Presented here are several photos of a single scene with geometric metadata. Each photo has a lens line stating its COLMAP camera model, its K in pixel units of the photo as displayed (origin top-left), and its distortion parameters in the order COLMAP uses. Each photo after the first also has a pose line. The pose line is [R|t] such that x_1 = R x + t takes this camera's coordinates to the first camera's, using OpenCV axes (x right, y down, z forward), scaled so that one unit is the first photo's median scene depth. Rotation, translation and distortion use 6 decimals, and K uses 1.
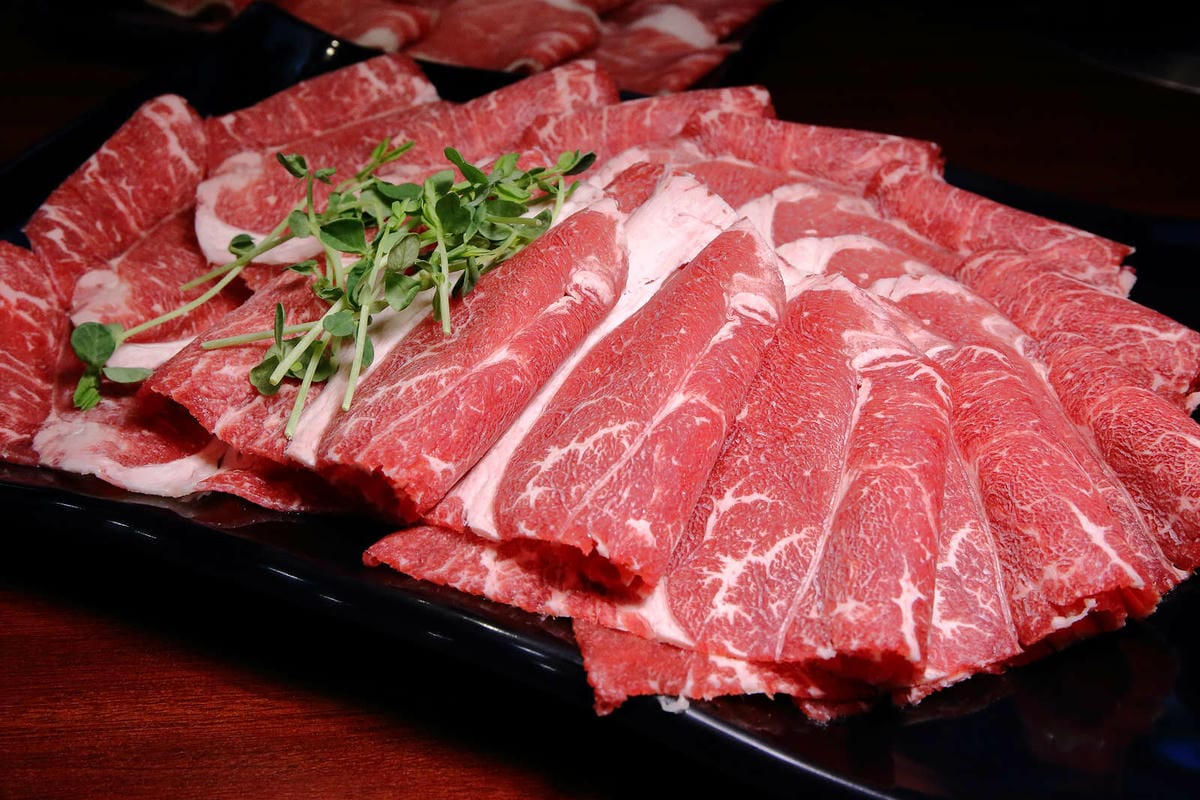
lens RADIAL K [[1592.3, 0, 587.5], [0, 1592.3, 408.7], [0, 0, 1]] dist [0.089186, 0.000000]
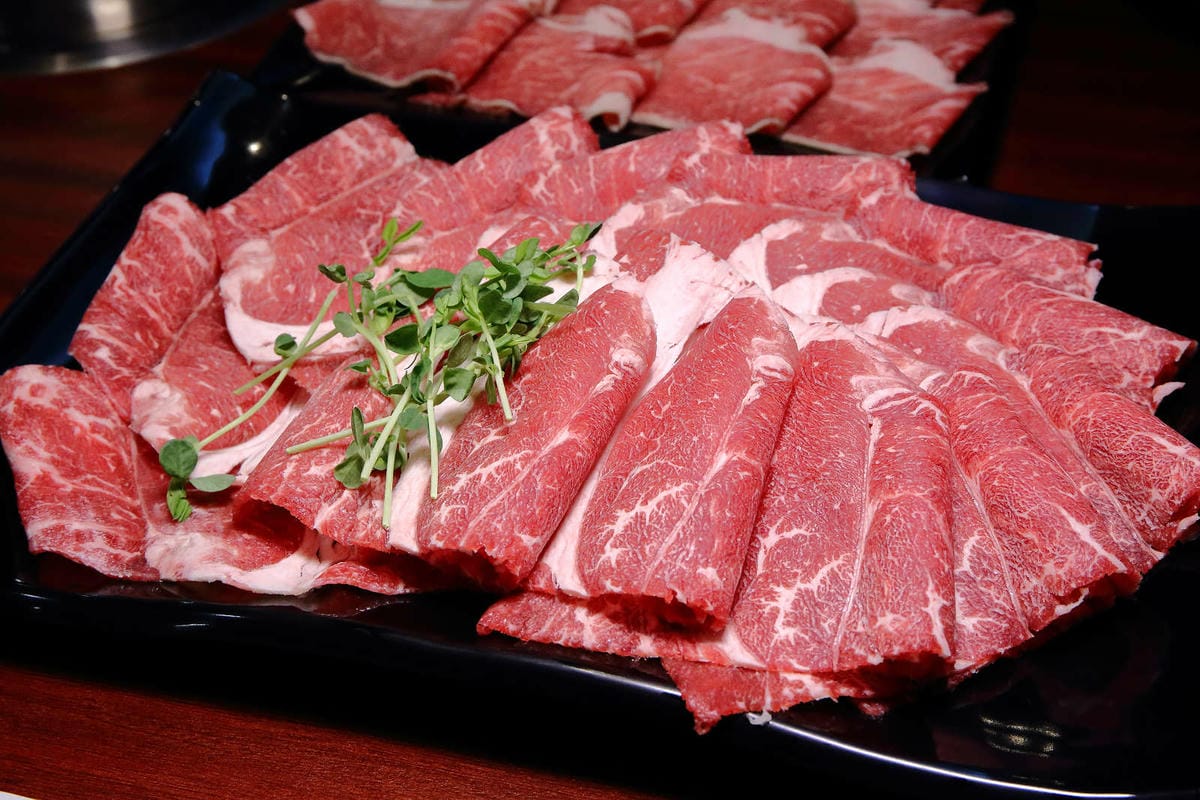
lens RADIAL K [[2129.2, 0, 610.1], [0, 2129.2, 389.1], [0, 0, 1]] dist [0.252607, 0.000000]
pose [[0.990550, -0.116714, 0.072031, -0.122176], [0.114374, 0.992792, 0.035818, -0.113247], [-0.075692, -0.027241, 0.996759, -0.515245]]
